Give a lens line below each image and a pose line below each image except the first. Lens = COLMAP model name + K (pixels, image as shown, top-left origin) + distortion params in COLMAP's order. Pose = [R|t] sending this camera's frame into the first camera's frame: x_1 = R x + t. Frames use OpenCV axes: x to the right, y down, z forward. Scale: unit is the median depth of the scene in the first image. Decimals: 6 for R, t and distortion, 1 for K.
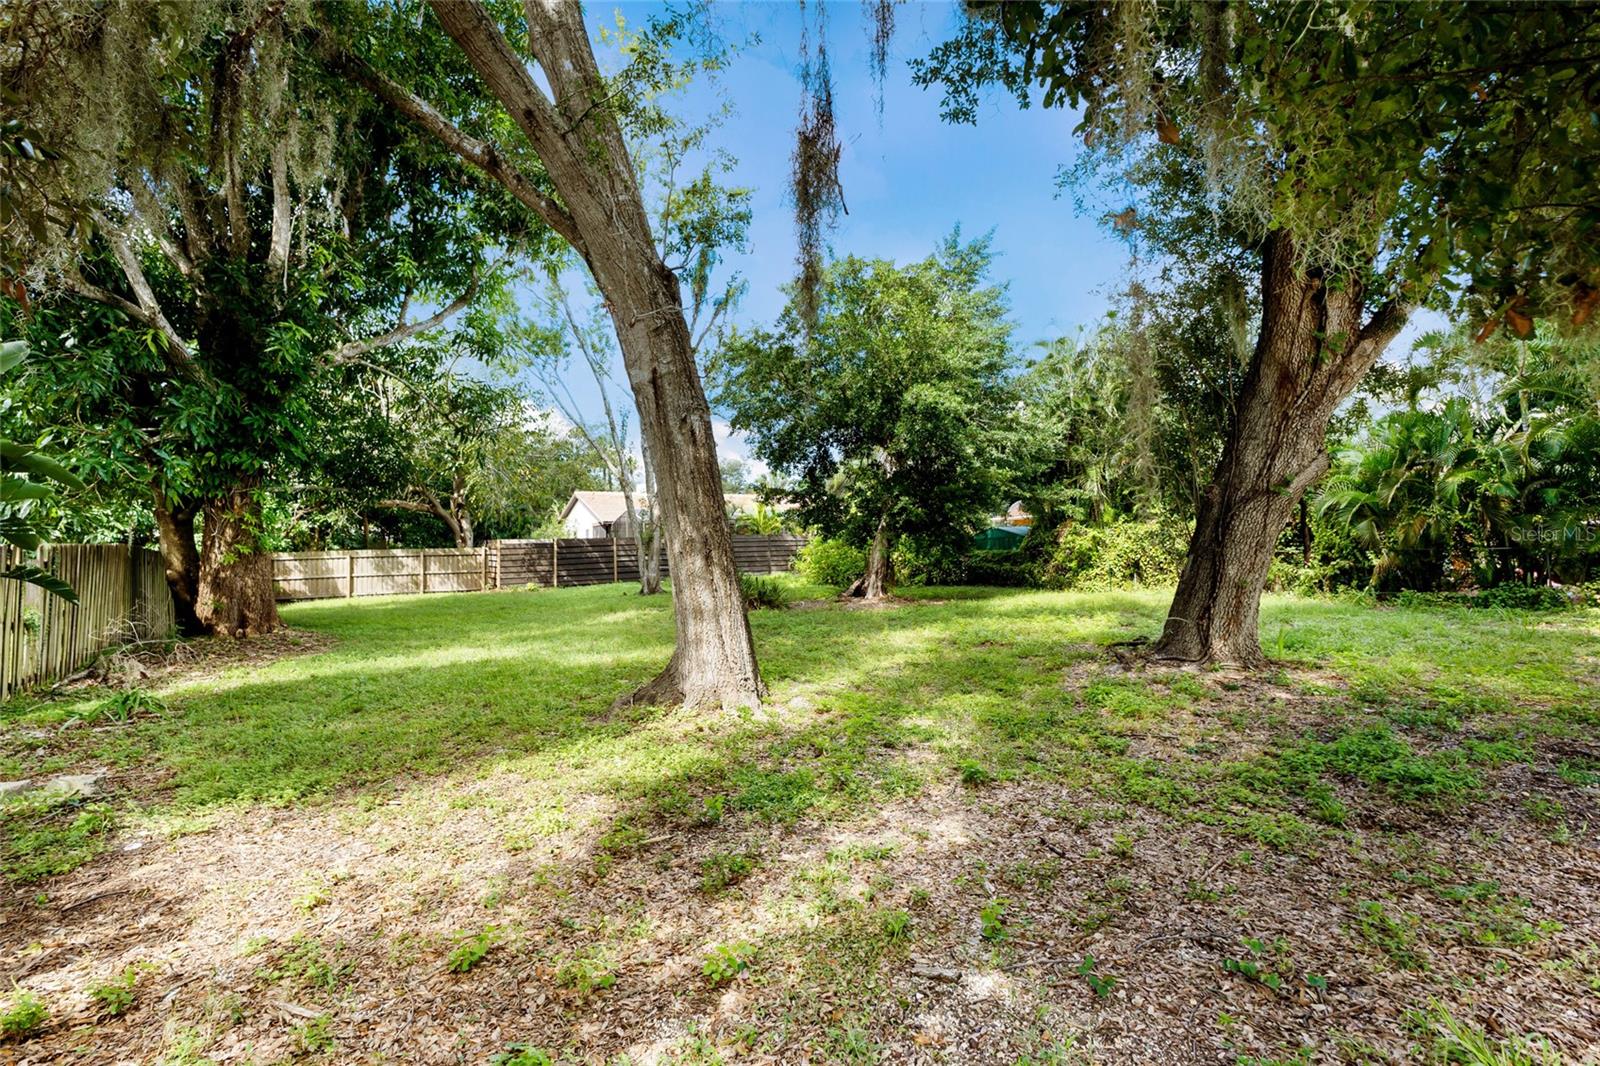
lens RADIAL K [[796.0, 0, 834.7], [0, 796.0, 494.8], [0, 0, 1]] dist [0.035180, -0.001712]
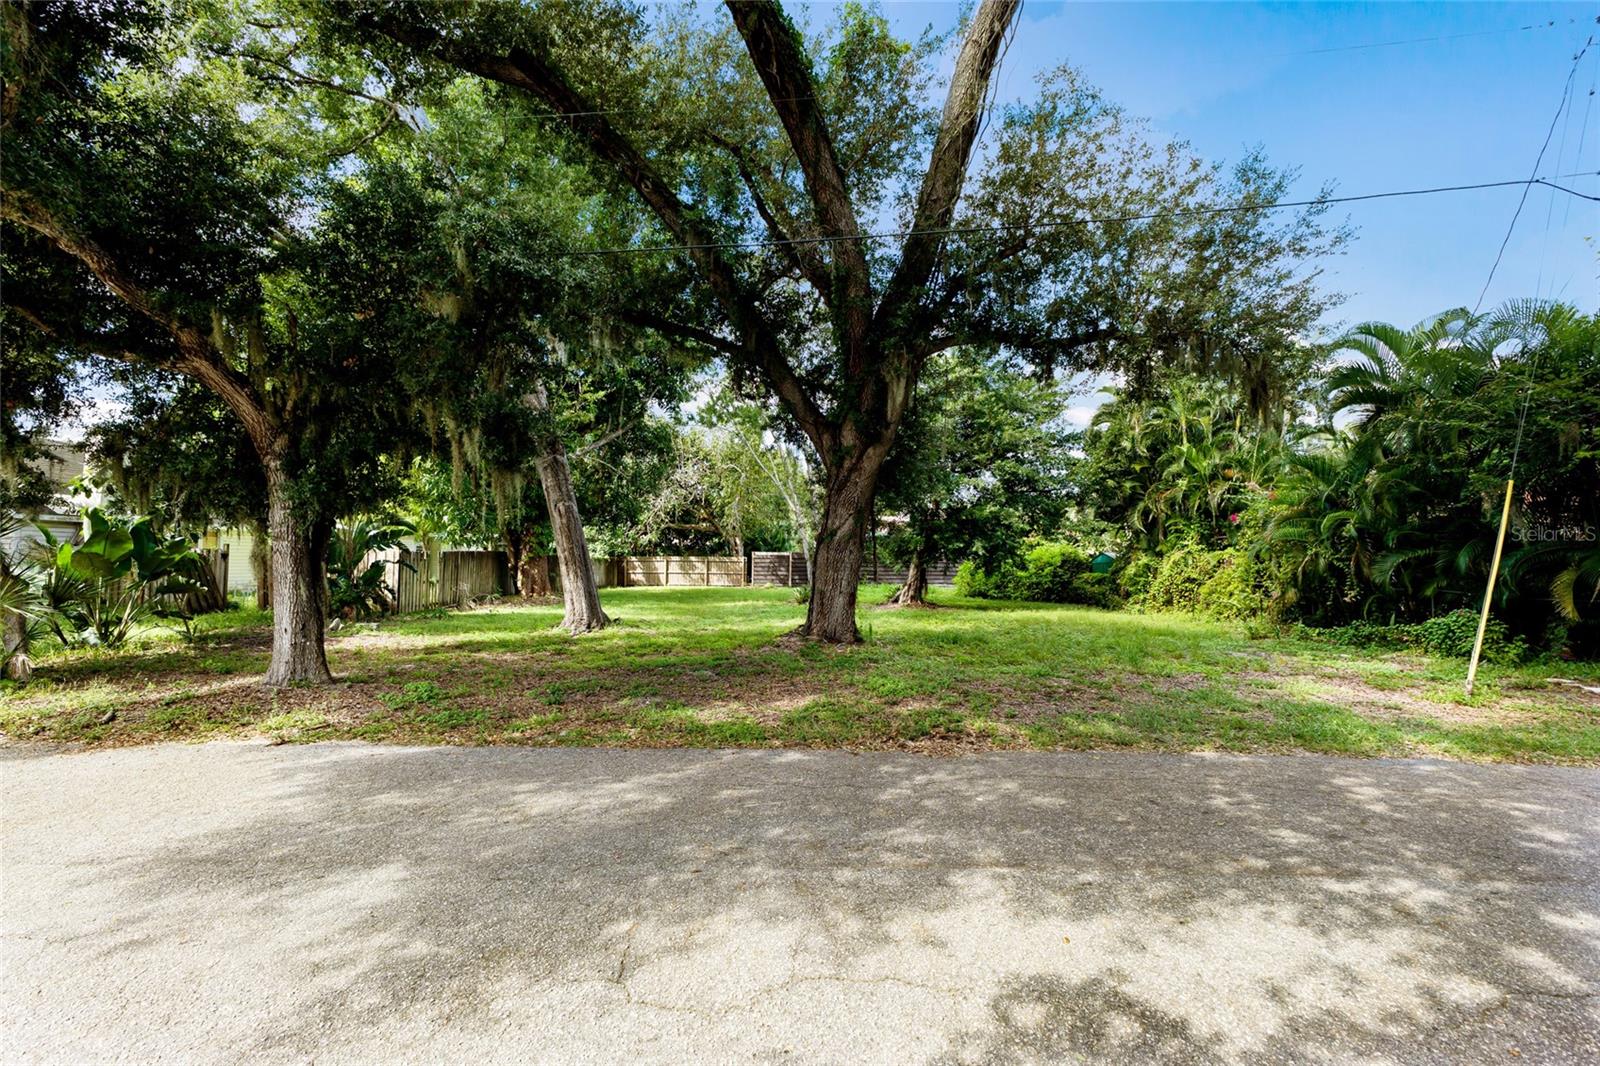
lens RADIAL K [[740.0, 0, 774.5], [0, 740.0, 552.9], [0, 0, 1]] dist [0.054481, 0.001524]
pose [[0.846467, 0.027368, -0.531737, 0.472045], [0.002257, 0.998485, 0.054985, -0.022031], [0.532436, -0.047743, 0.845123, -0.143889]]
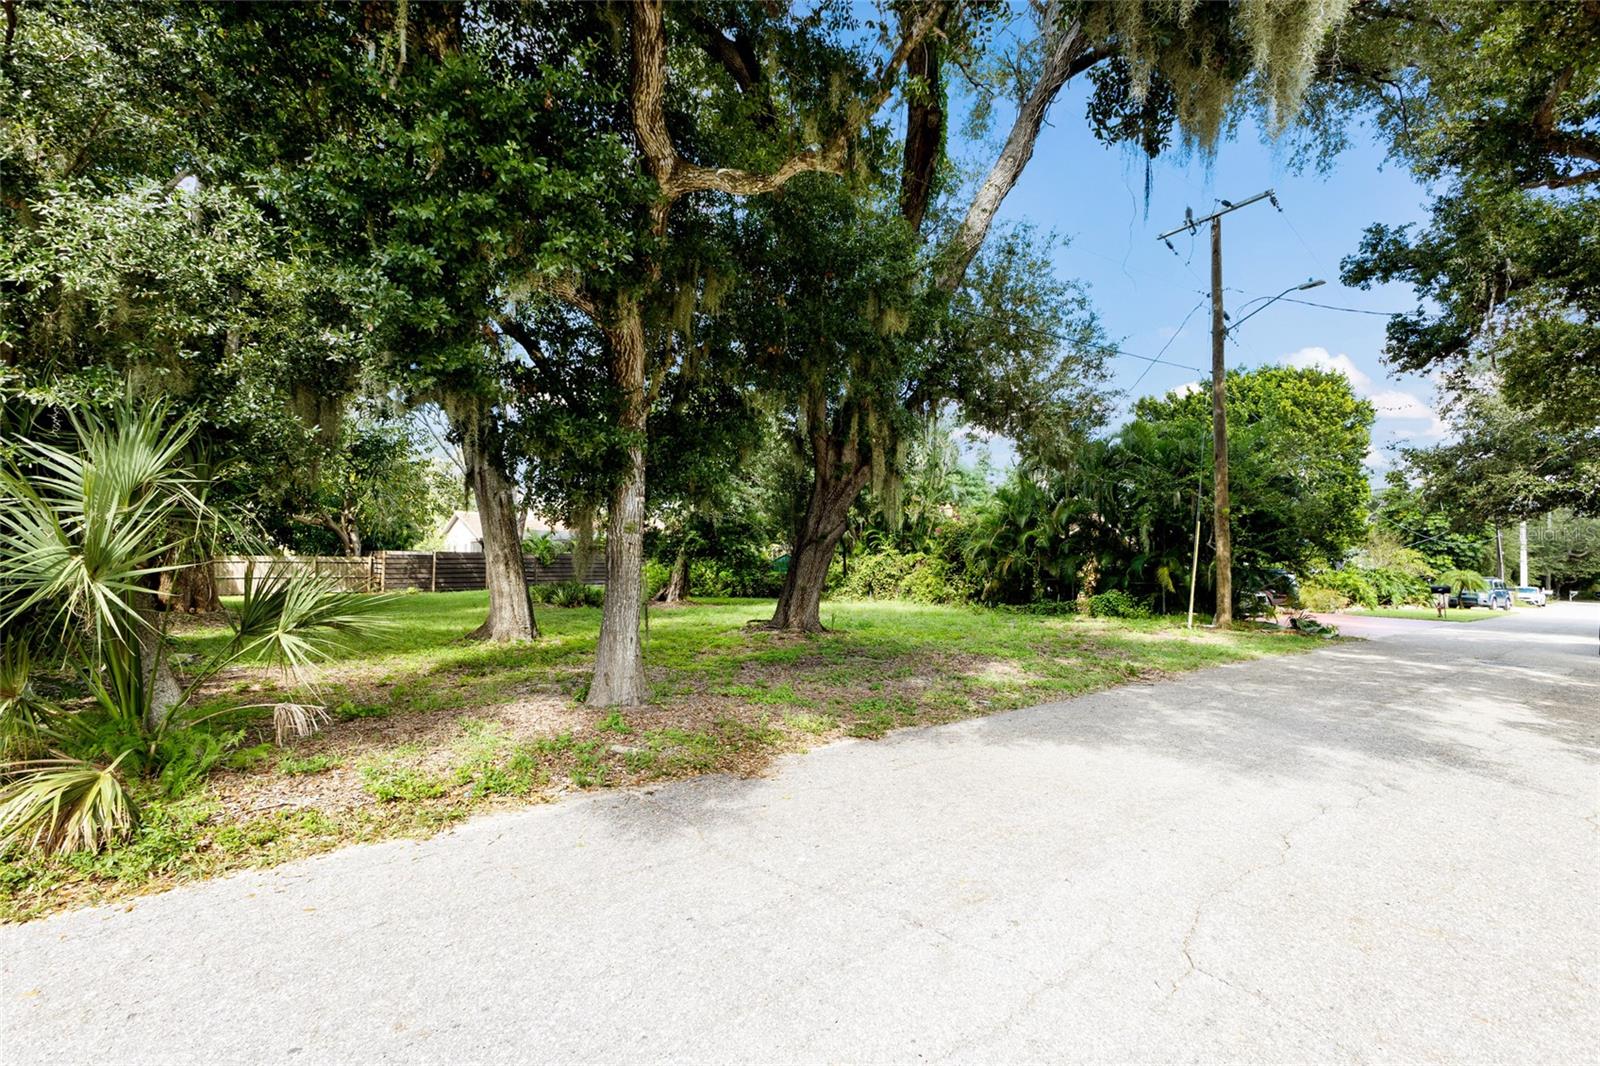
lens RADIAL K [[740.0, 0, 801.0], [0, 740.0, 529.3], [0, 0, 1]] dist [0.054481, 0.001524]
pose [[0.992975, 0.040533, 0.111166, 0.111163], [-0.041722, 0.999094, 0.008387, -0.016950], [-0.110725, -0.012966, 0.993766, -0.284043]]
